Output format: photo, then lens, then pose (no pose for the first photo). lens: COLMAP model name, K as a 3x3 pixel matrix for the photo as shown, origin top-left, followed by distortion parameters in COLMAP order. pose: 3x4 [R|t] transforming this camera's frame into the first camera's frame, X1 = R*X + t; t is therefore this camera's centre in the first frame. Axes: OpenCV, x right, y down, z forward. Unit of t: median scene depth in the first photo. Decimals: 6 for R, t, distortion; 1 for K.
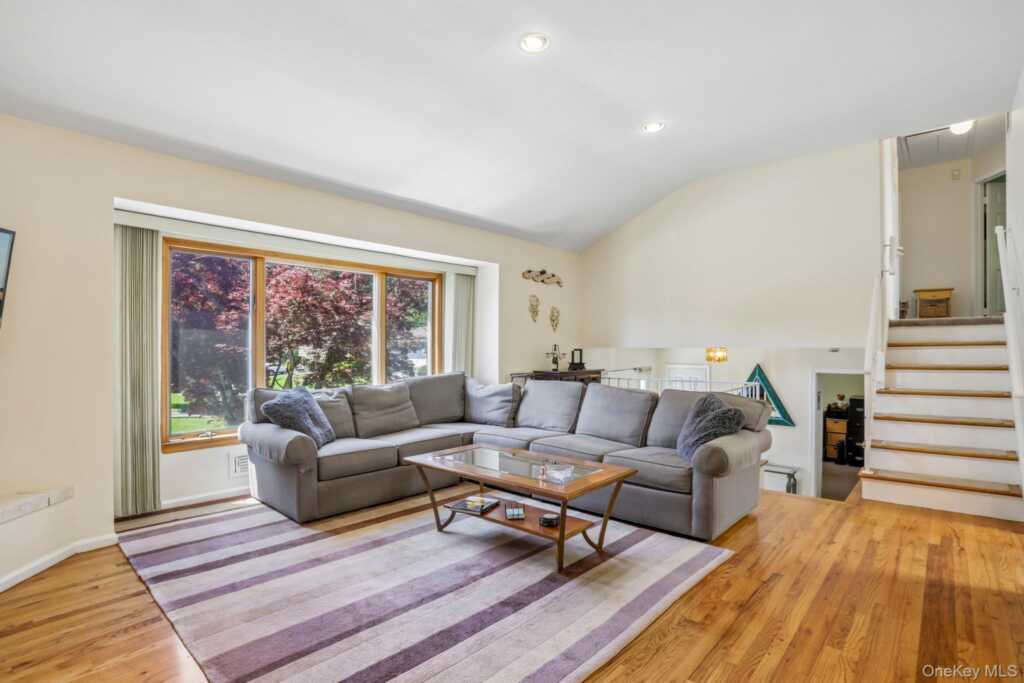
lens RADIAL K [[514.5, 0, 511.8], [0, 514.5, 349.4], [0, 0, 1]] dist [-0.042164, 0.000495]
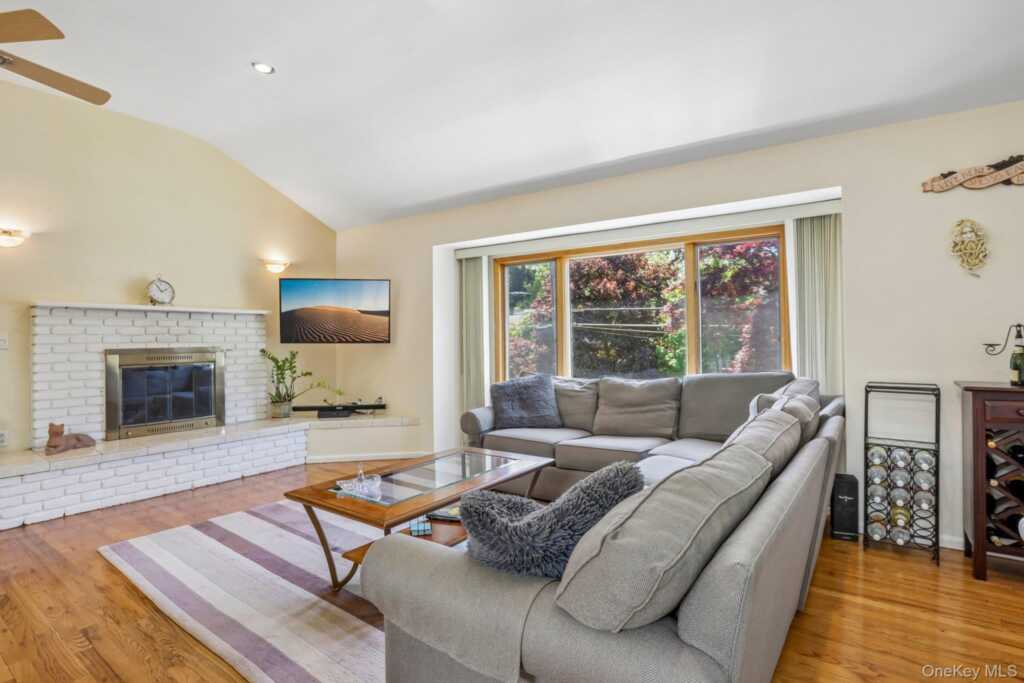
lens RADIAL K [[514.5, 0, 511.8], [0, 514.5, 349.4], [0, 0, 1]] dist [-0.042164, 0.000495]
pose [[0.100137, 0.021161, -0.994749, 0.614517], [0.006044, 0.999742, 0.021875, -0.001906], [0.994955, -0.008203, 0.099983, 0.743661]]
